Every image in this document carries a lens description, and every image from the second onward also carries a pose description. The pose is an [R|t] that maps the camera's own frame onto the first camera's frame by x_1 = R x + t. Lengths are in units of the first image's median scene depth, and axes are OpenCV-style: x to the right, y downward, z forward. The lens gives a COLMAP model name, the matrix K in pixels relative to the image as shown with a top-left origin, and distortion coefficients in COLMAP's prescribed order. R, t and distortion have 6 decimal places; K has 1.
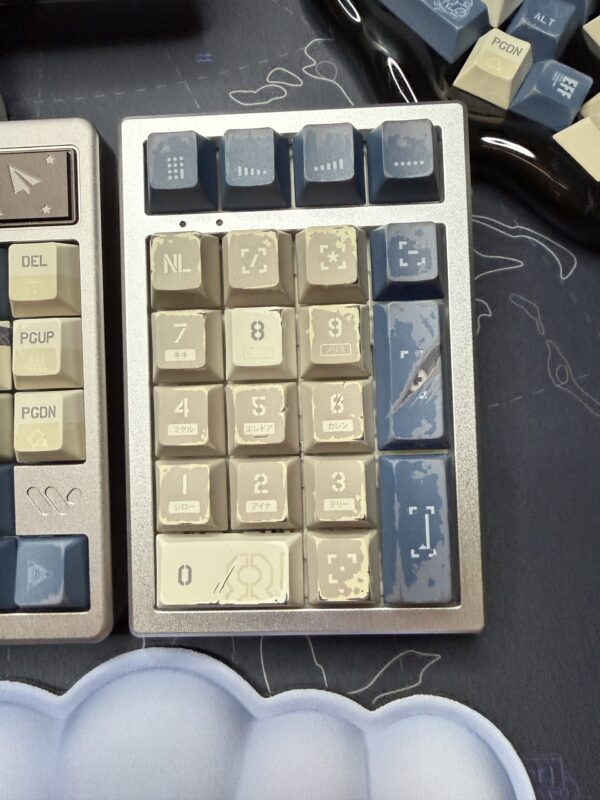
lens RADIAL K [[589.2, 0, 298.0], [0, 589.2, 352.2], [0, 0, 1]] dist [-0.004205, 0.009113]
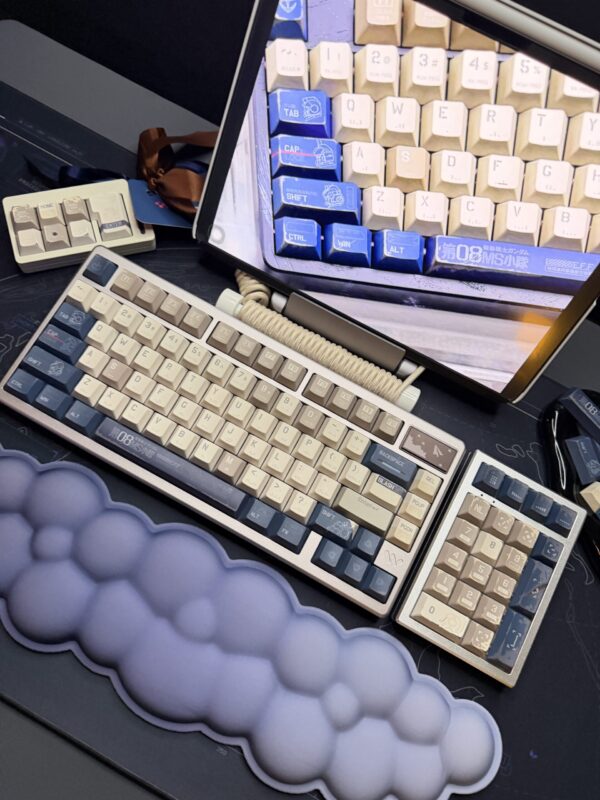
lens RADIAL K [[571.8, 0, 303.3], [0, 571.8, 401.4], [0, 0, 1]] dist [0.090213, -0.176231]
pose [[0.854662, 0.519157, -0.005380, -1.140095], [-0.508605, 0.835121, -0.209510, 0.415031], [-0.104276, 0.181796, 0.977792, -1.665491]]
